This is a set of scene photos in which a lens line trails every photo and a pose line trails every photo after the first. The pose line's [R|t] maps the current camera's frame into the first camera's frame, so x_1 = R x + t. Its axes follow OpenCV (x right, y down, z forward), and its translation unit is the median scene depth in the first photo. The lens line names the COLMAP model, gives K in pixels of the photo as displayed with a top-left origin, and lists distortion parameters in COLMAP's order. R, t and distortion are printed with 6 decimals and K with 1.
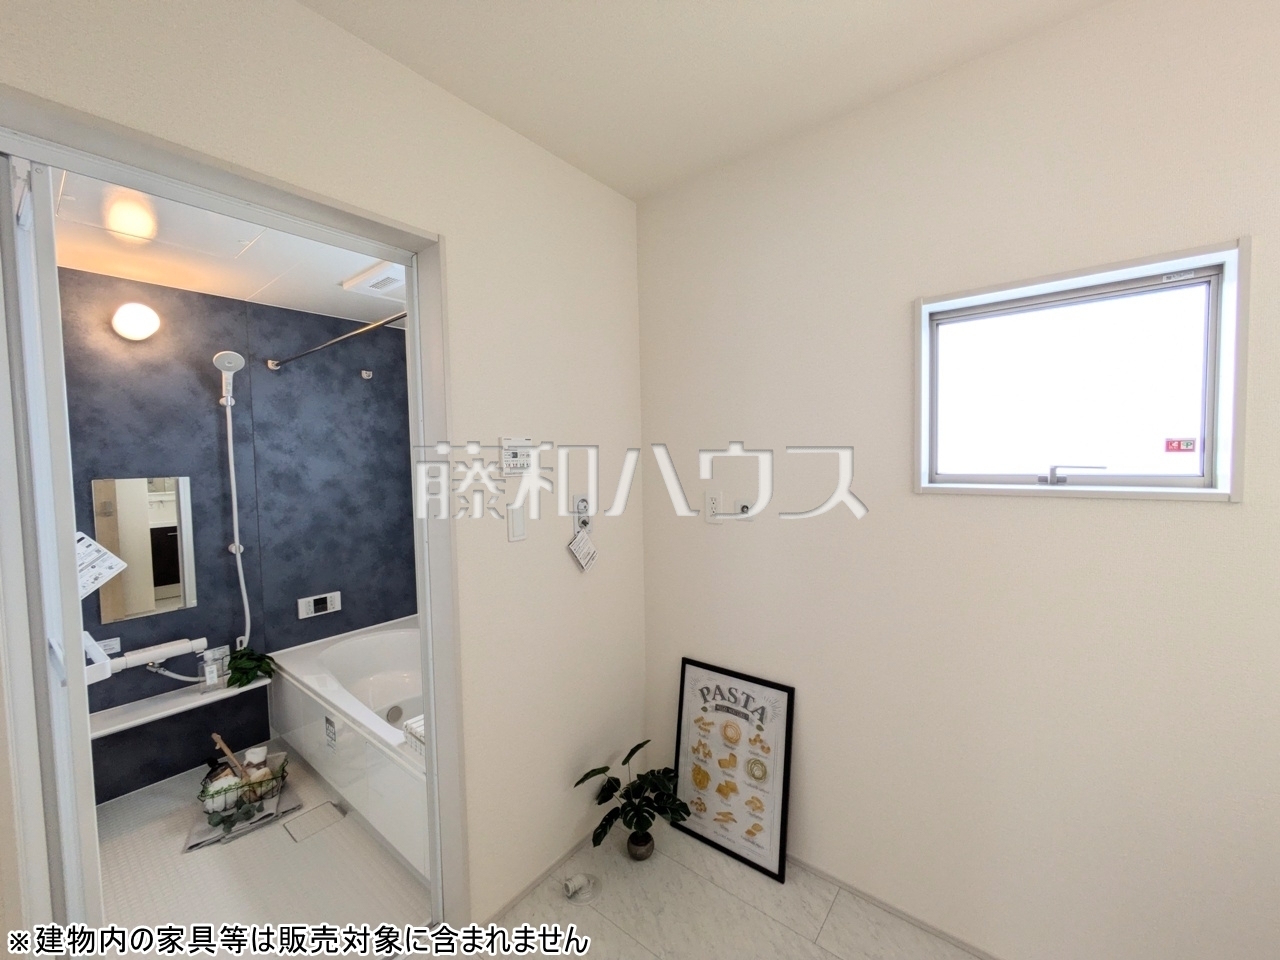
lens RADIAL K [[509.8, 0, 642.1], [0, 509.8, 477.0], [0, 0, 1]] dist [-0.007813, 0.006114]
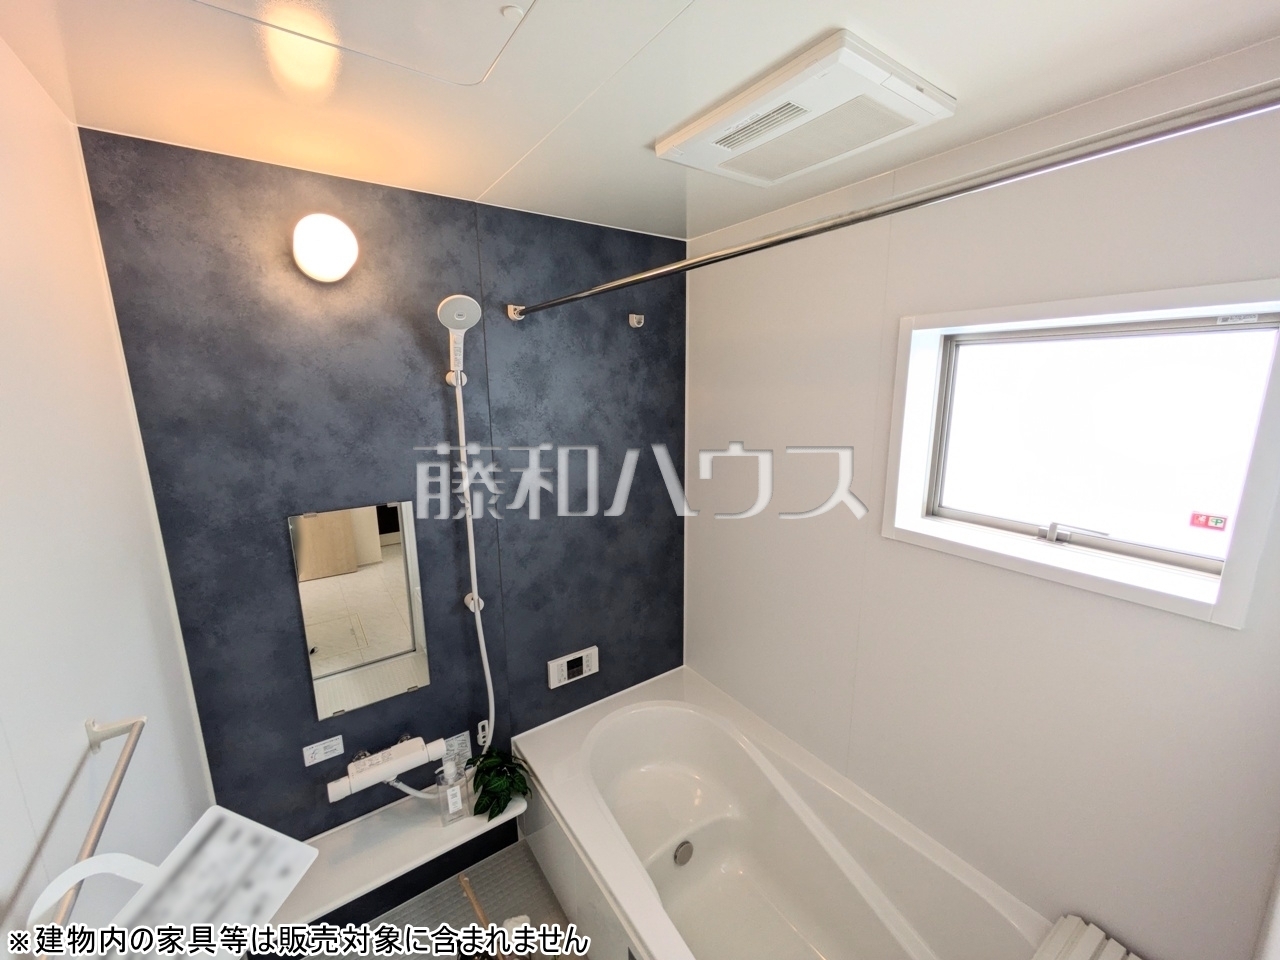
lens RADIAL K [[509.8, 0, 642.1], [0, 509.8, 477.0], [0, 0, 1]] dist [-0.007813, 0.006114]
pose [[0.958636, 0.067872, -0.276424, -0.403699], [-0.024479, 0.987215, 0.157505, -0.127781], [0.283580, -0.144223, 0.948041, 0.441898]]
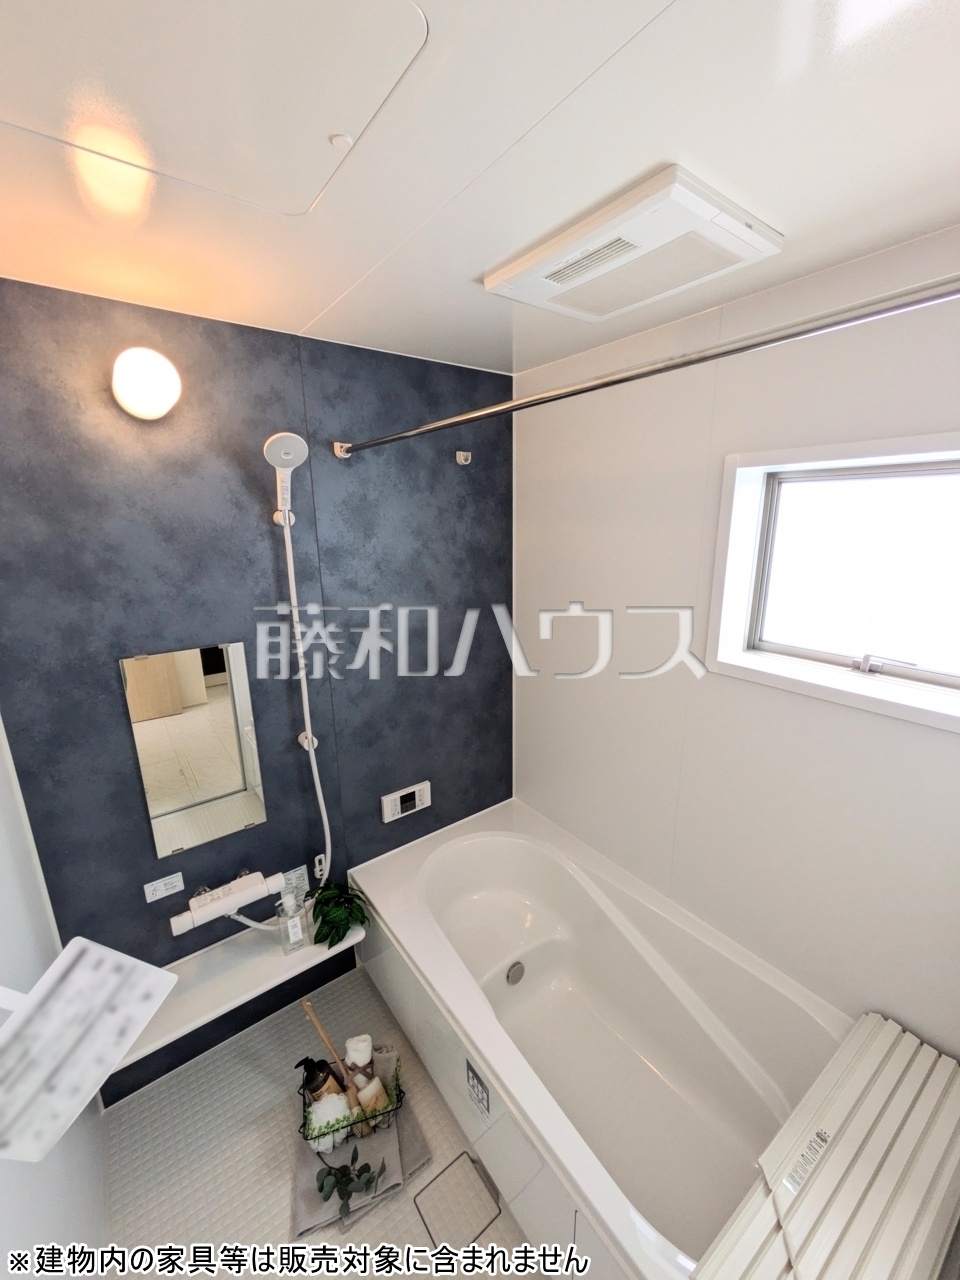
lens RADIAL K [[509.8, 0, 483.2], [0, 509.8, 639.6], [0, 0, 1]] dist [-0.007813, 0.006114]
pose [[0.968276, 0.068865, -0.240208, -0.409154], [-0.018483, 0.978380, 0.205986, -0.130359], [0.249200, -0.195011, 0.948615, 0.431189]]
